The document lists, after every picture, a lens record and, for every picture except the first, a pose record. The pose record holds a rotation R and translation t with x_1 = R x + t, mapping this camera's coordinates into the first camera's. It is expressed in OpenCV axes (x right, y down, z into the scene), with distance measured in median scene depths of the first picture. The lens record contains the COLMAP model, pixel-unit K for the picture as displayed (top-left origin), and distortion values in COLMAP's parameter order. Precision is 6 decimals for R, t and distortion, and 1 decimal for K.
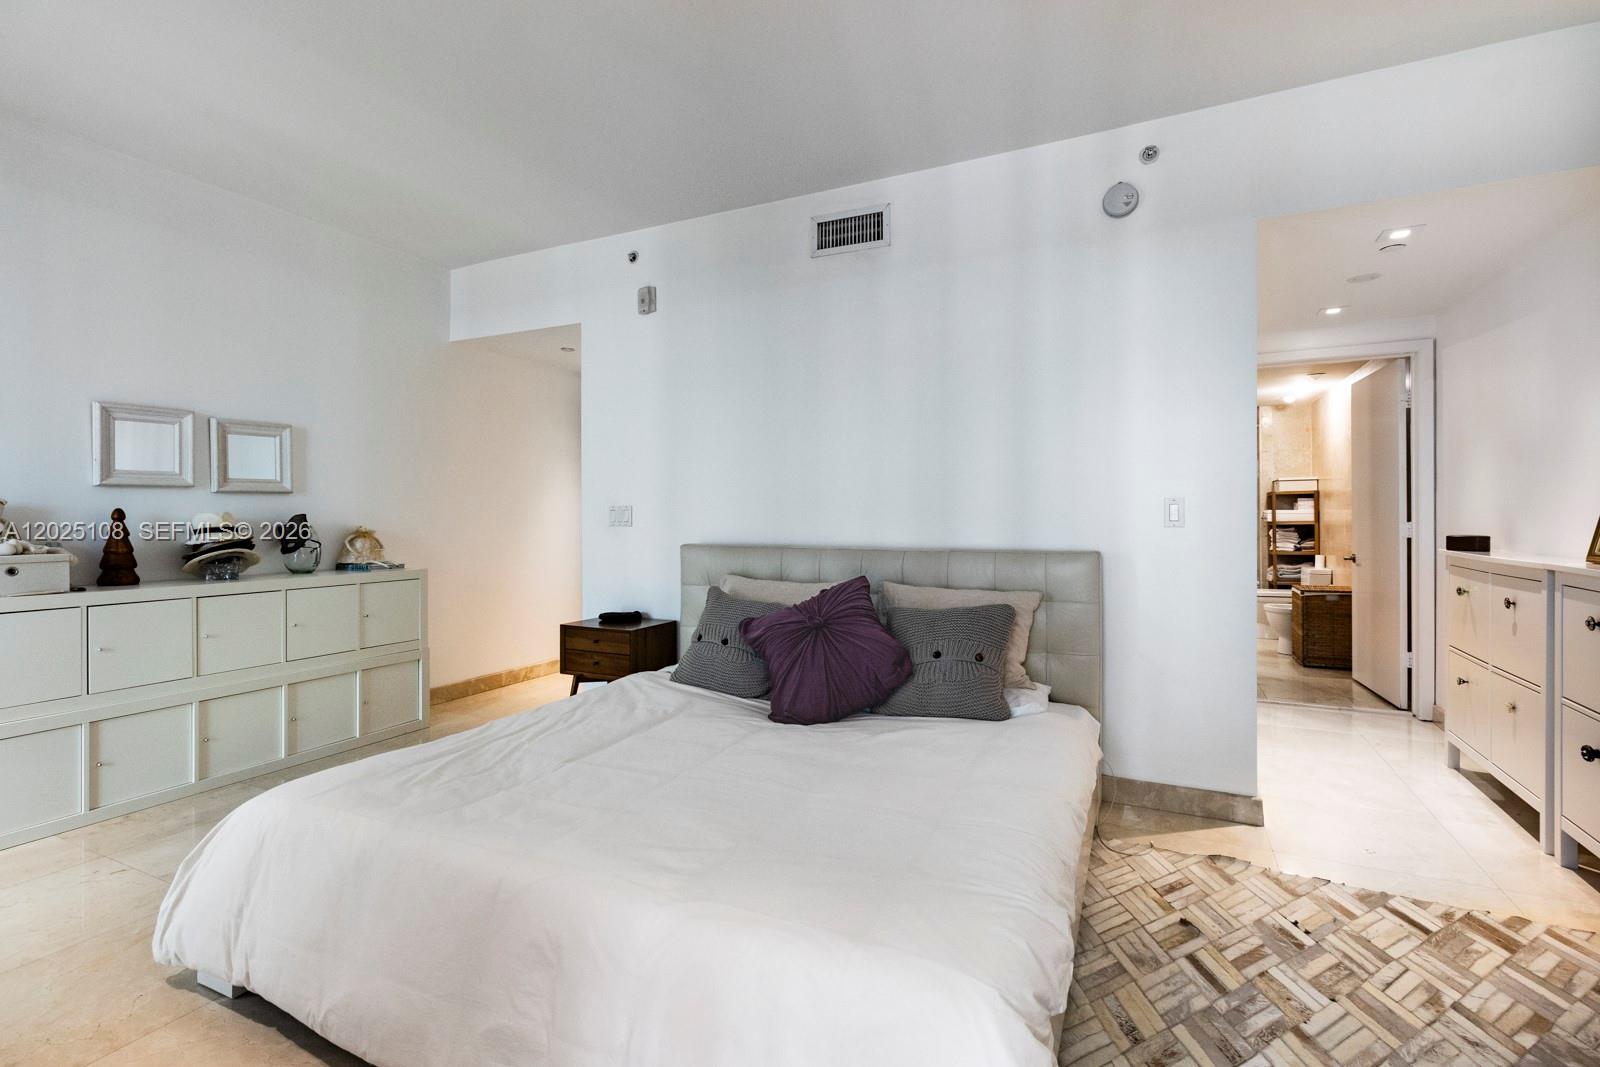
lens RADIAL K [[734.3, 0, 798.7], [0, 734.3, 528.5], [0, 0, 1]] dist [0.002602, 0.000384]
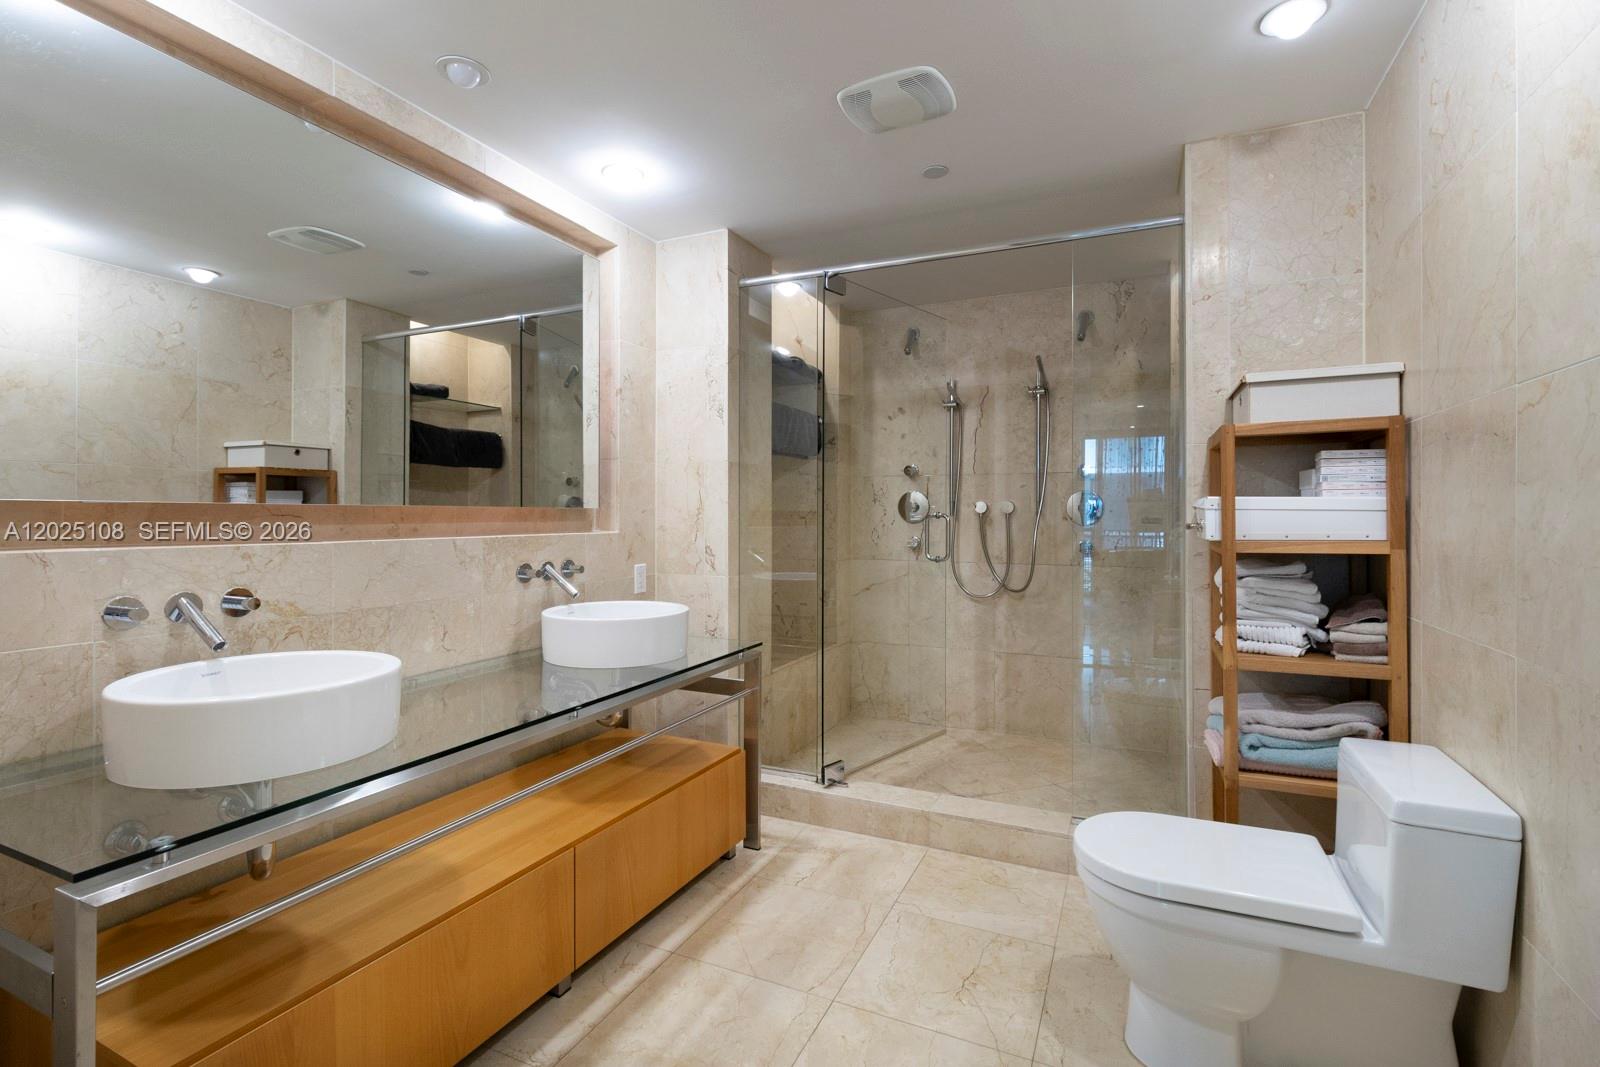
lens RADIAL K [[734.3, 0, 801.1], [0, 734.3, 525.5], [0, 0, 1]] dist [0.002602, 0.000384]
pose [[0.999265, 0.001996, 0.038269, 0.486760], [-0.002136, 0.999991, 0.003601, -0.015623], [-0.038261, -0.003680, 0.999261, 0.747862]]
